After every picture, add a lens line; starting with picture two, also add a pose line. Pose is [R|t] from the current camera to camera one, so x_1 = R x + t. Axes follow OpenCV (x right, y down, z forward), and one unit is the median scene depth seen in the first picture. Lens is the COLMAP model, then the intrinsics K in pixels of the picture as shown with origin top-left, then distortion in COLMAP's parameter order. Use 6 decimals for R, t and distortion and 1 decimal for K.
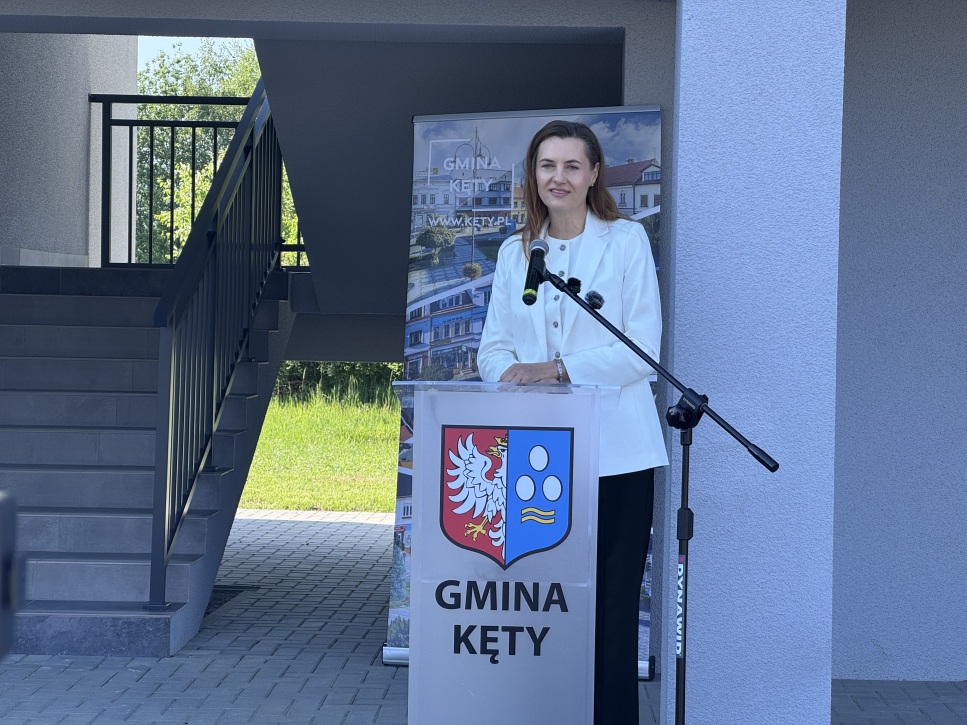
lens RADIAL K [[2154.2, 0, 485.7], [0, 2154.2, 333.2], [0, 0, 1]] dist [-0.145420, 5.237596]
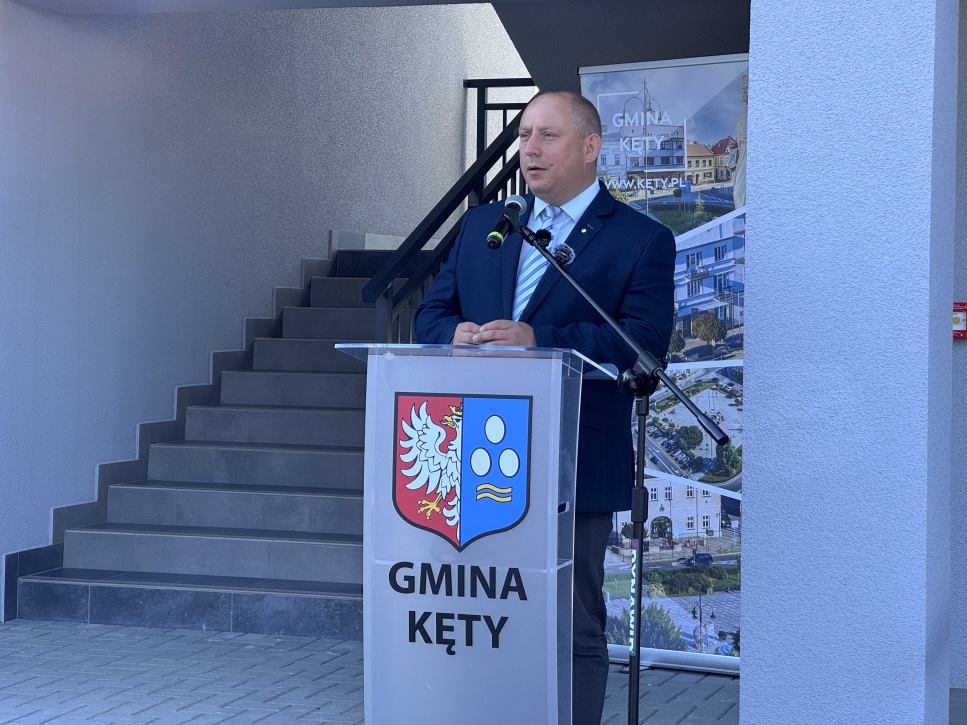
lens RADIAL K [[2154.2, 0, 485.7], [0, 2154.2, 333.2], [0, 0, 1]] dist [-0.145420, 5.237596]
pose [[0.959780, -0.003397, -0.280732, 0.274062], [0.003437, 0.999994, -0.000351, 0.018045], [0.280731, -0.000628, 0.959786, 0.131799]]
